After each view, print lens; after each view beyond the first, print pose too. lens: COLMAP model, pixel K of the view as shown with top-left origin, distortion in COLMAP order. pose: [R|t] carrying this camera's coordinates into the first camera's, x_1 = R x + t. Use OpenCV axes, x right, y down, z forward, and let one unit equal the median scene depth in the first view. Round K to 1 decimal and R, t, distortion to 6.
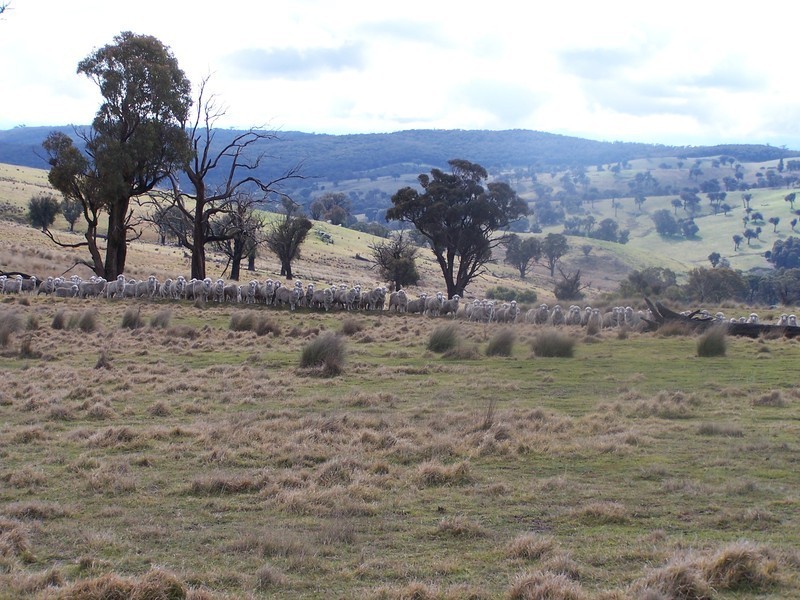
lens RADIAL K [[1998.5, 0, 399.7], [0, 1998.5, 297.9], [0, 0, 1]] dist [-0.101974, 0.000000]
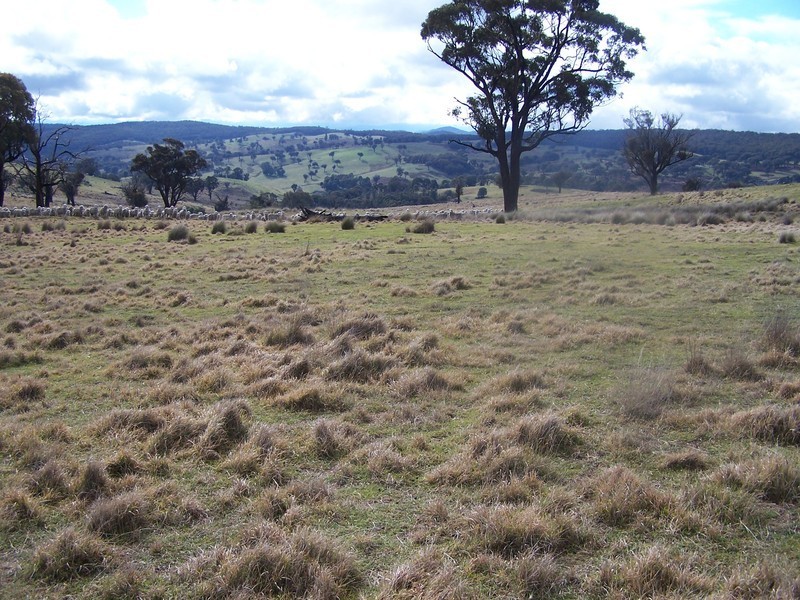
lens RADIAL K [[1998.5, 0, 400.2], [0, 1998.5, 301.0], [0, 0, 1]] dist [-0.101974, 0.000000]
pose [[0.919673, -0.053677, 0.388998, -0.492450], [0.042835, 0.998415, 0.036499, 0.023395], [-0.390341, -0.016904, 0.920515, -0.786650]]
